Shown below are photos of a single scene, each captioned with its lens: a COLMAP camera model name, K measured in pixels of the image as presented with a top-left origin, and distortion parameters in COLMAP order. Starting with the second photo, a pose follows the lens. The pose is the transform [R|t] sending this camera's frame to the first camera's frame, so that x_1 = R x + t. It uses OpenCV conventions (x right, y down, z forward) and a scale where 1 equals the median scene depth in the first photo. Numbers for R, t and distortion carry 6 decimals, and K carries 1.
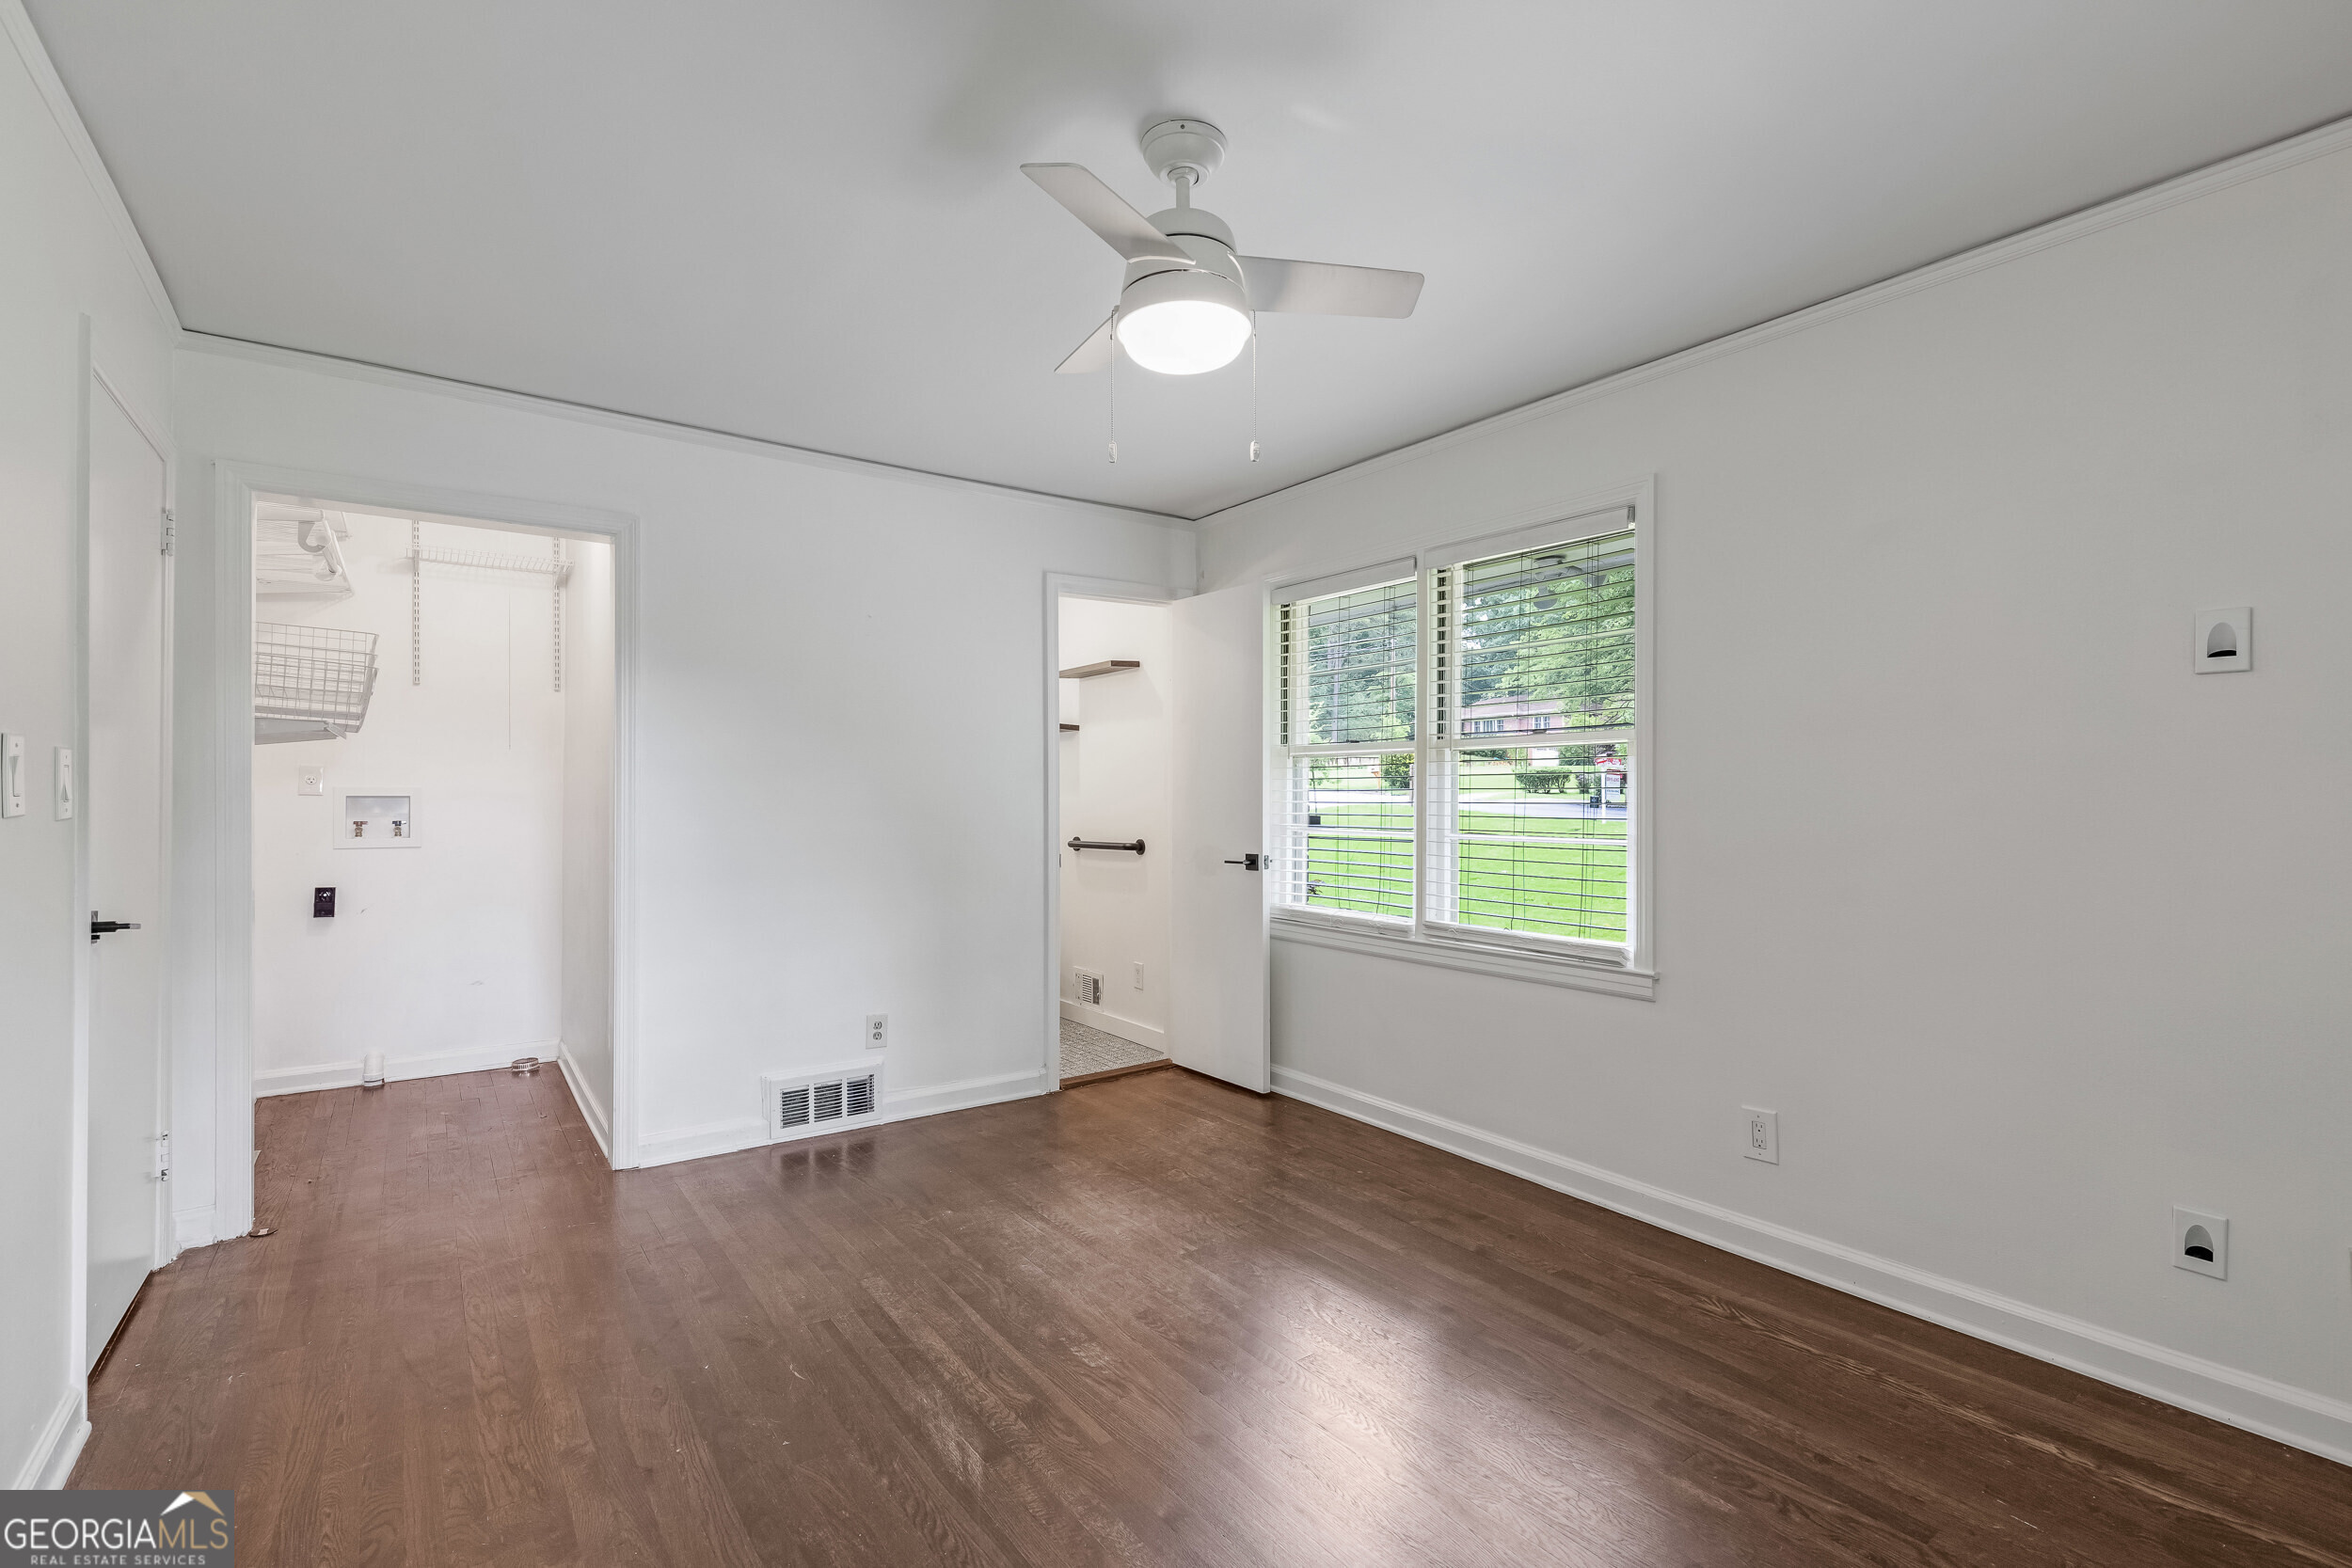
lens RADIAL K [[1078.2, 0, 1159.9], [0, 1078.2, 793.8], [0, 0, 1]] dist [0.011145, 0.000245]
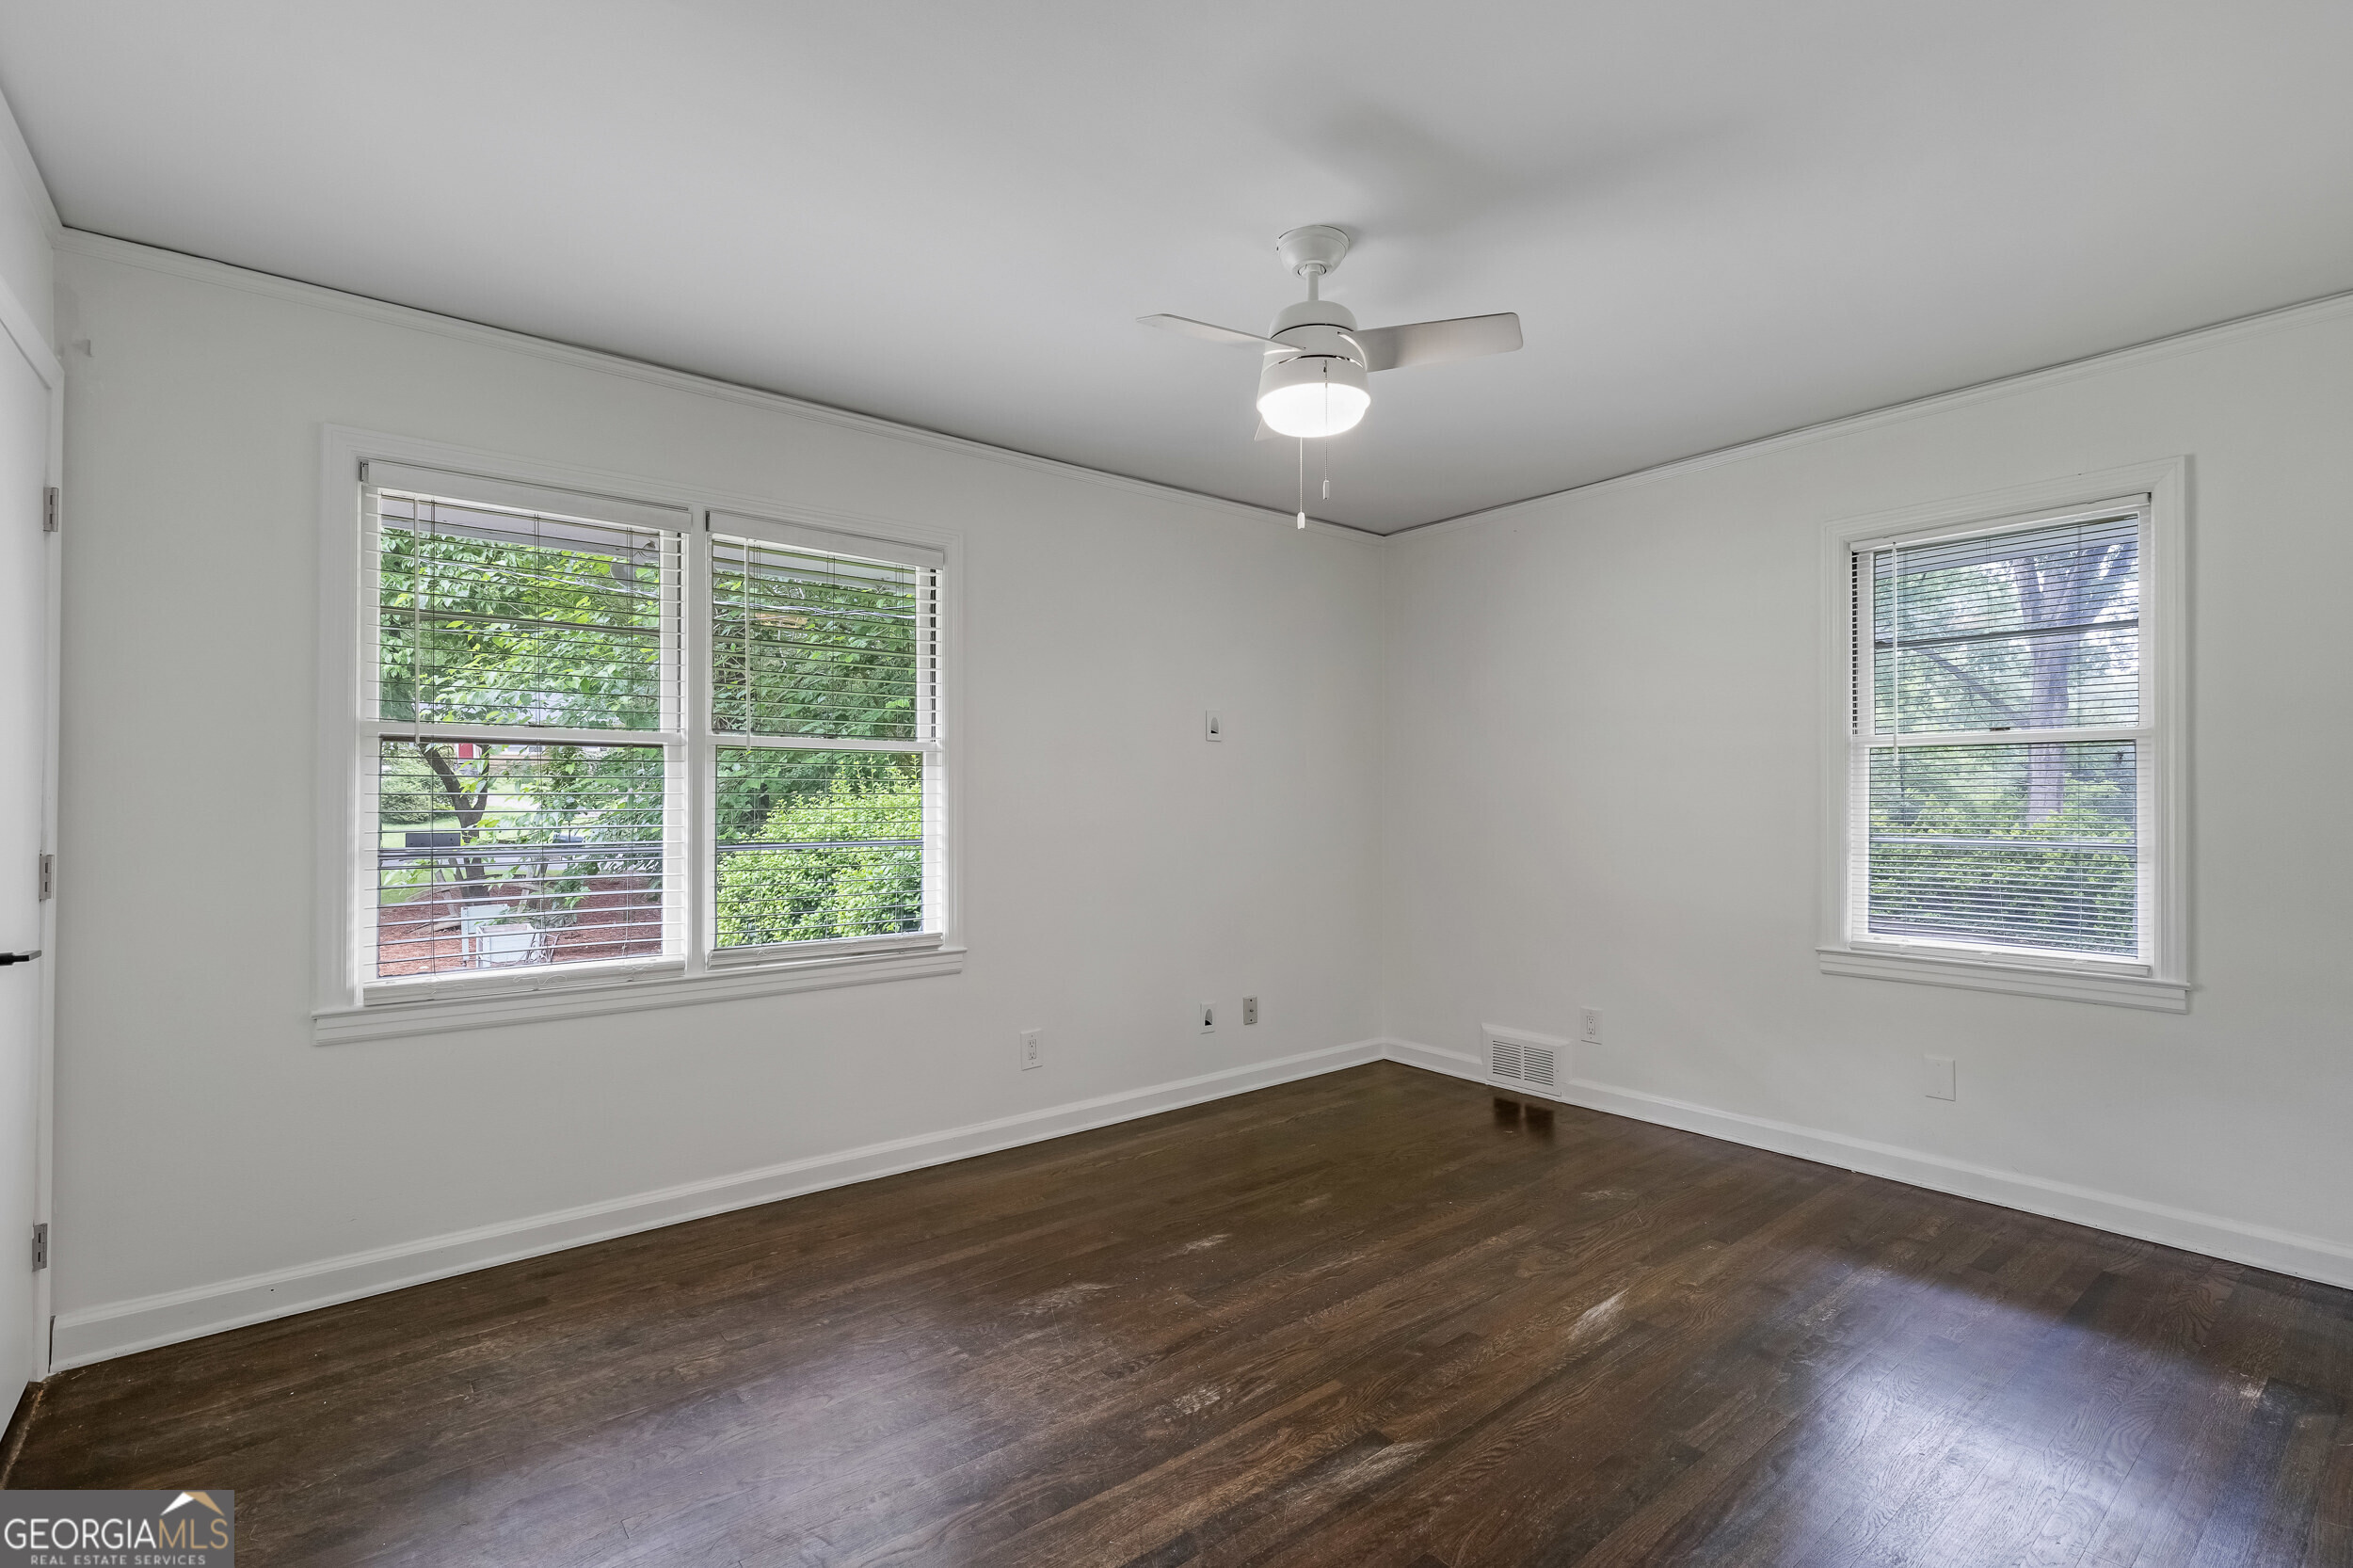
lens RADIAL K [[1078.7, 0, 1219.4], [0, 1078.7, 792.2], [0, 0, 1]] dist [0.011145, 0.000245]
pose [[-0.097561, 0.010418, 0.995175, -0.741048], [-0.001262, 0.999943, -0.010591, -0.001039], [-0.995229, -0.002289, -0.097542, 0.788188]]
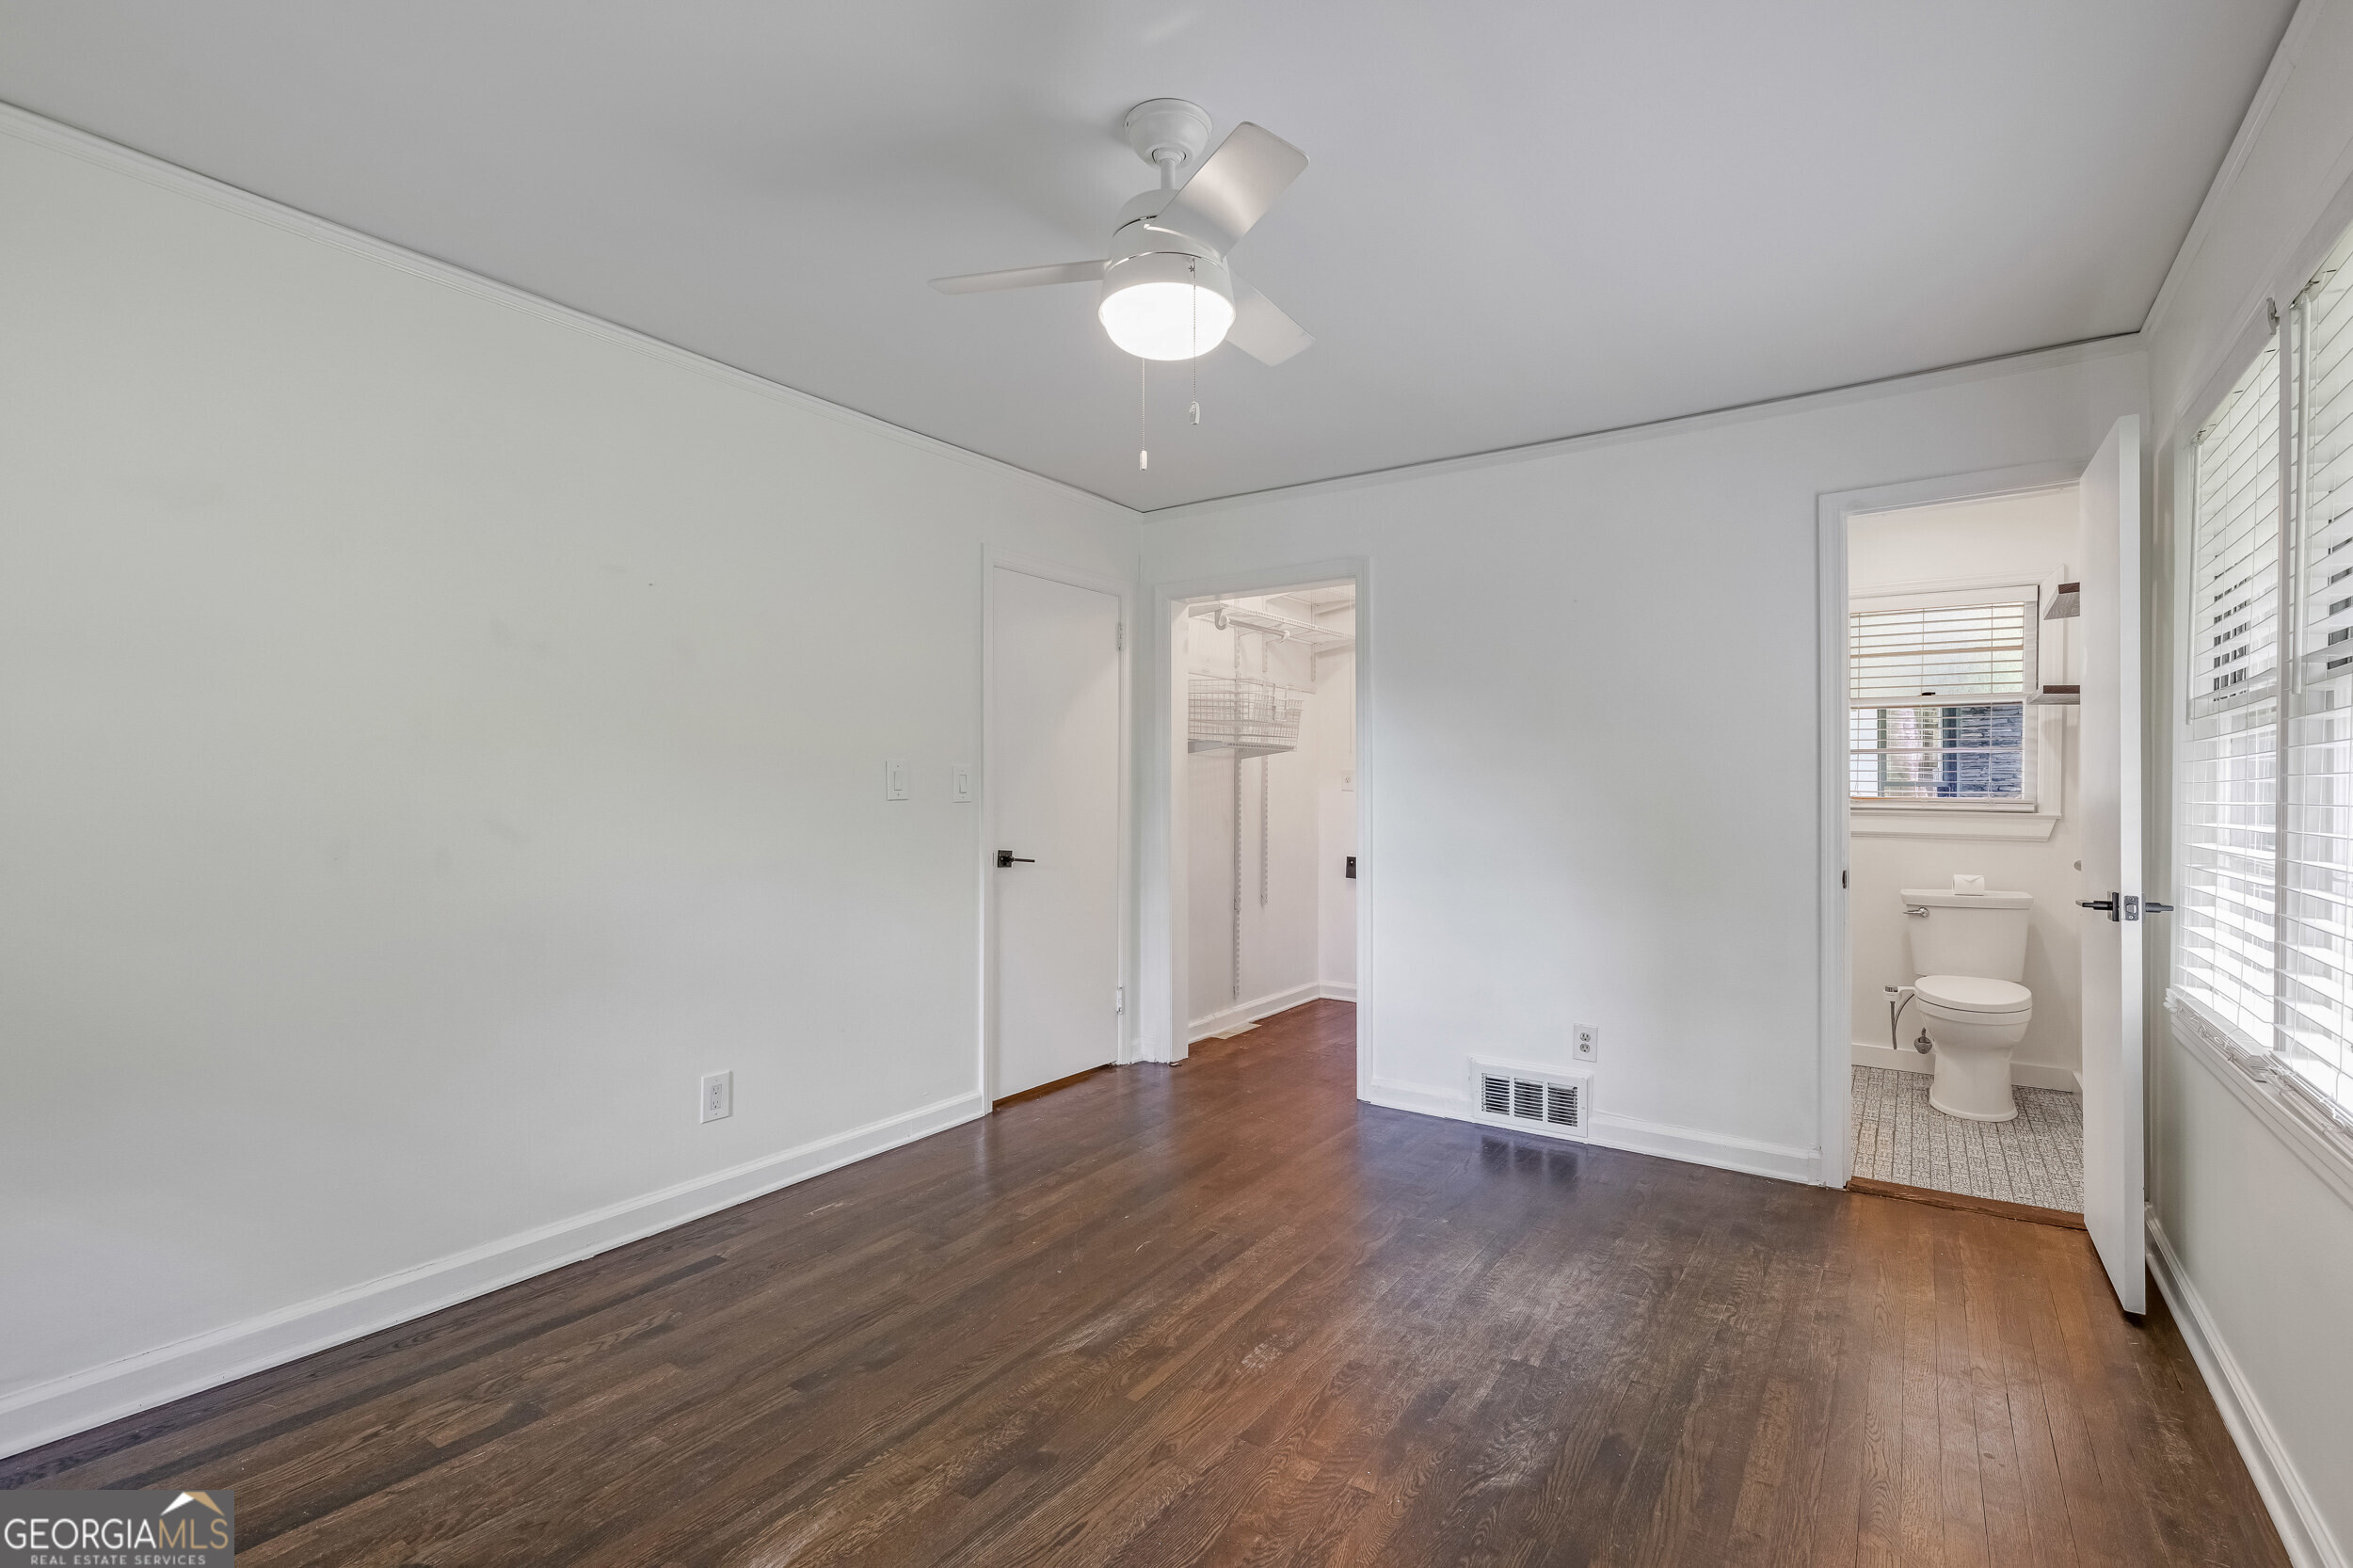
lens RADIAL K [[1078.7, 0, 1184.2], [0, 1078.7, 792.3], [0, 0, 1]] dist [0.011145, 0.000245]
pose [[0.341789, 0.000882, -0.939776, 0.614847], [0.000250, 0.999999, 0.001029, 0.002901], [0.939777, -0.000587, 0.341789, 0.438813]]
